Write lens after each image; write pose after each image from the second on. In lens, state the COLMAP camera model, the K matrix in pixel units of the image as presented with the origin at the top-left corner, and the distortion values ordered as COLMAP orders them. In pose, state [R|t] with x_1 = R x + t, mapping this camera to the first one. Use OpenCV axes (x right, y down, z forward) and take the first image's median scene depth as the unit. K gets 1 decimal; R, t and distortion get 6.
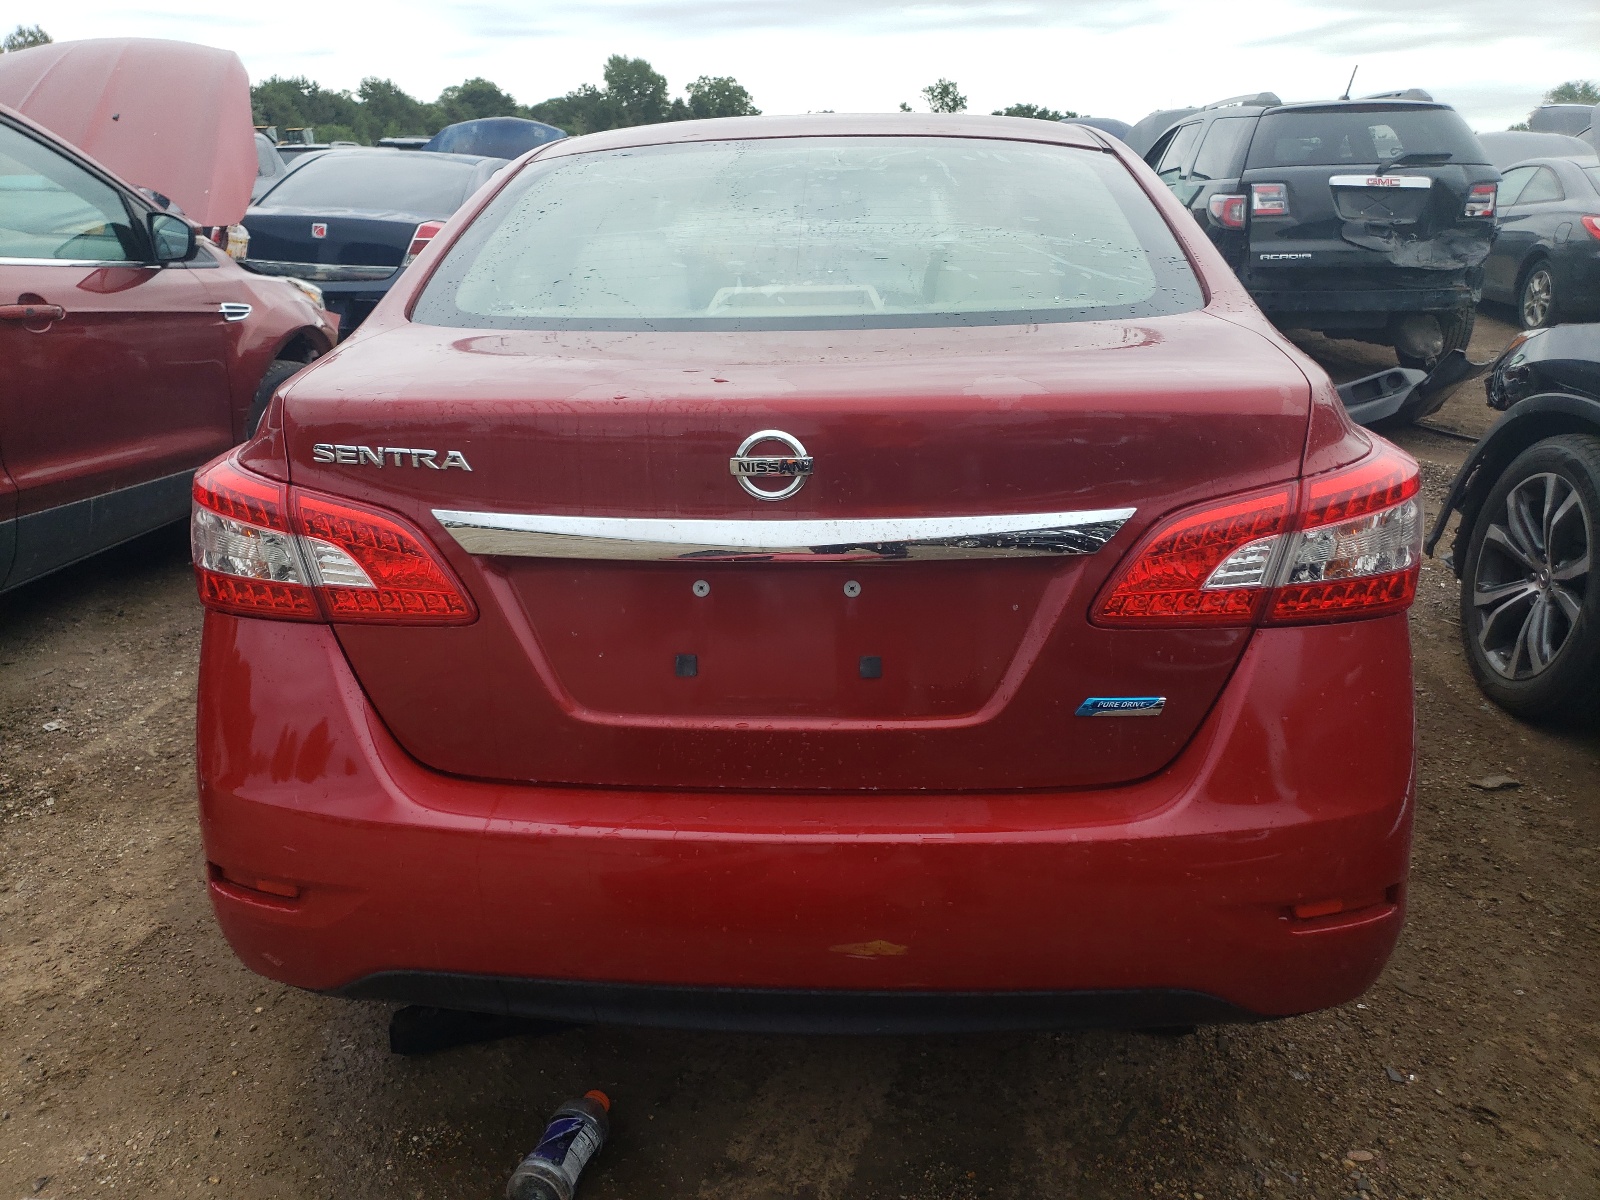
lens RADIAL K [[1202.2, 0, 795.8], [0, 1202.2, 600.1], [0, 0, 1]] dist [0.006213, -0.015258]
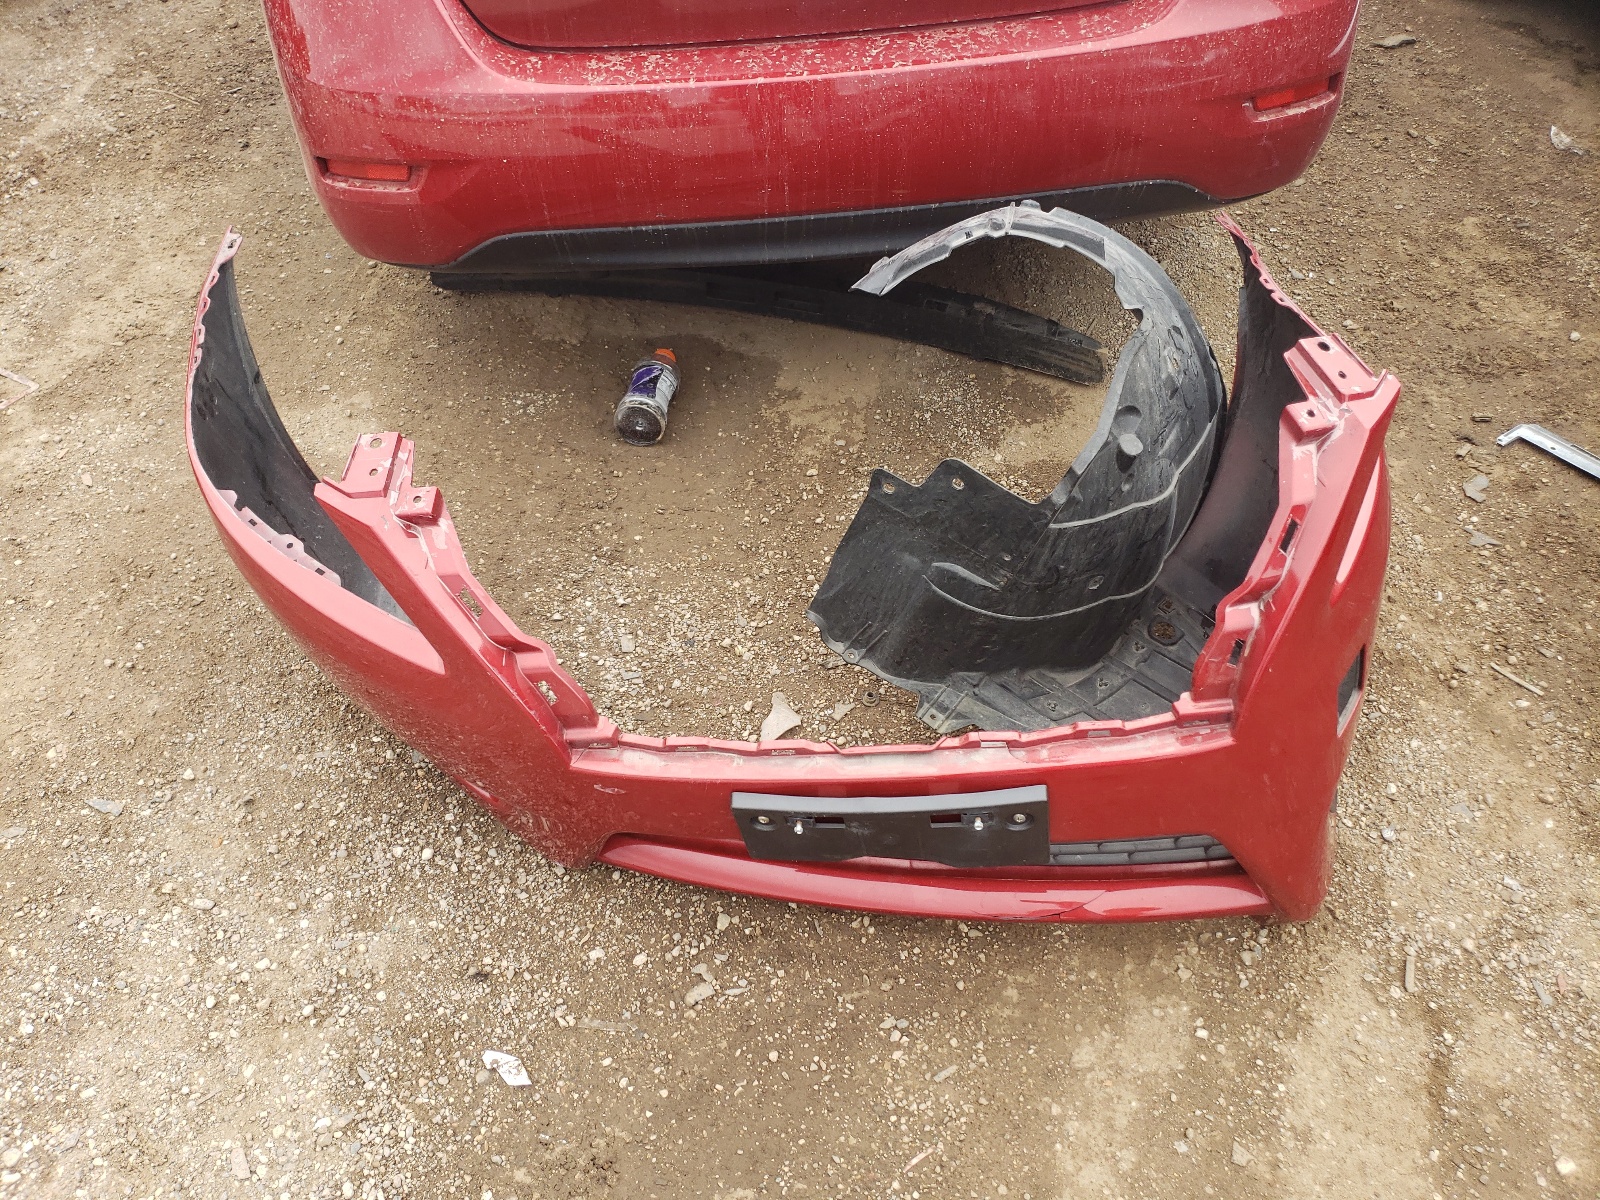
lens RADIAL K [[1202.2, 0, 805.6], [0, 1202.2, 602.2], [0, 0, 1]] dist [0.006213, -0.015258]
pose [[0.988615, -0.125166, 0.083506, -0.140744], [0.072757, 0.883452, 0.462839, 0.077835], [-0.131705, -0.451494, 0.882501, -0.169363]]
